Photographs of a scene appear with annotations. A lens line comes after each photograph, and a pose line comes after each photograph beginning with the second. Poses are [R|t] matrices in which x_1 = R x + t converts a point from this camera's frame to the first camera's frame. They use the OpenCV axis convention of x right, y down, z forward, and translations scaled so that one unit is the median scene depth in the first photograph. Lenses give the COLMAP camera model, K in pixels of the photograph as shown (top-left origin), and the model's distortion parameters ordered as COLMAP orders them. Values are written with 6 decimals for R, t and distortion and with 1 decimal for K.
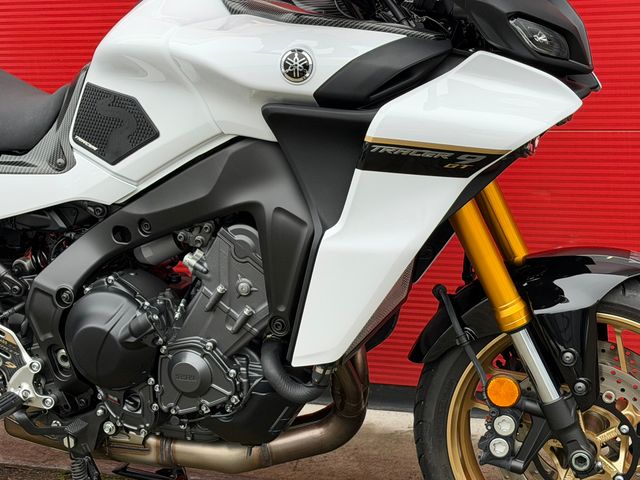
lens RADIAL K [[1372.6, 0, 320.0], [0, 1372.6, 240.0], [0, 0, 1]] dist [0.130942, 0.153246]
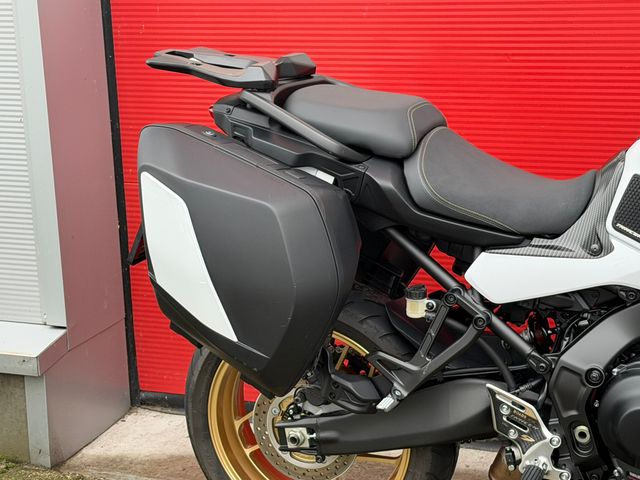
lens RADIAL K [[1372.6, 0, 320.0], [0, 1372.6, 240.0], [0, 0, 1]] dist [0.130942, 0.153246]
pose [[0.999217, 0.037135, 0.013678, -0.429525], [-0.036807, 0.999046, -0.023495, -0.031196], [-0.014538, 0.022973, 0.999630, -0.046910]]
